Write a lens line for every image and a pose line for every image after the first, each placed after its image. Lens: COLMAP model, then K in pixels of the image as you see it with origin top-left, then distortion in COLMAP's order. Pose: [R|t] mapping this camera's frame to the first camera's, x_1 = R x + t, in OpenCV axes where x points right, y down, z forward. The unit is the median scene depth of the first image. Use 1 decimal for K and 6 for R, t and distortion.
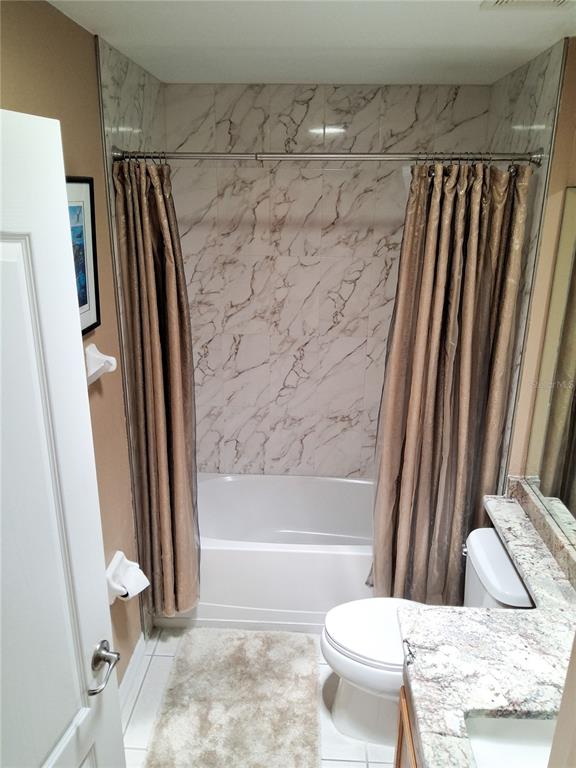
lens RADIAL K [[571.5, 0, 288.0], [0, 571.5, 384.0], [0, 0, 1]] dist [0.098455, -0.166762]
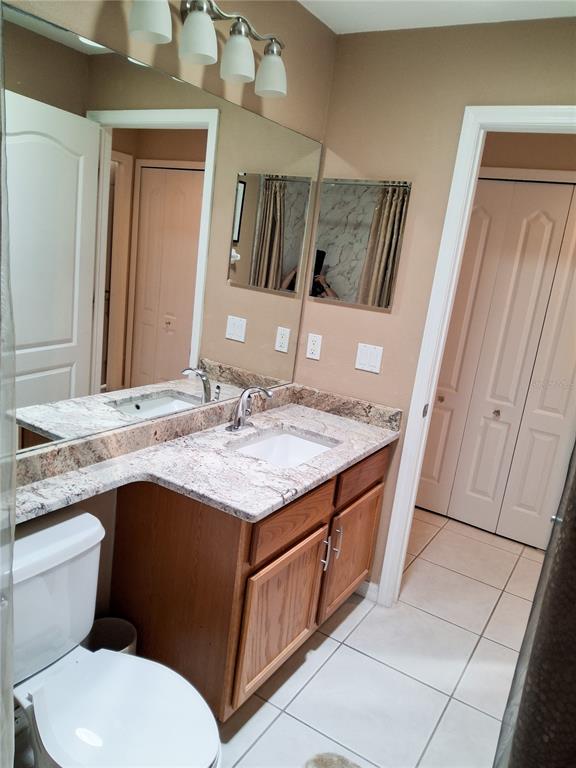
lens RADIAL K [[571.5, 0, 288.0], [0, 571.5, 384.0], [0, 0, 1]] dist [0.098455, -0.166762]
pose [[0.870303, 0.203397, -0.448557, 0.735627], [-0.255984, 0.964870, -0.059150, 0.390707], [0.420768, 0.166302, 0.891795, -0.680606]]
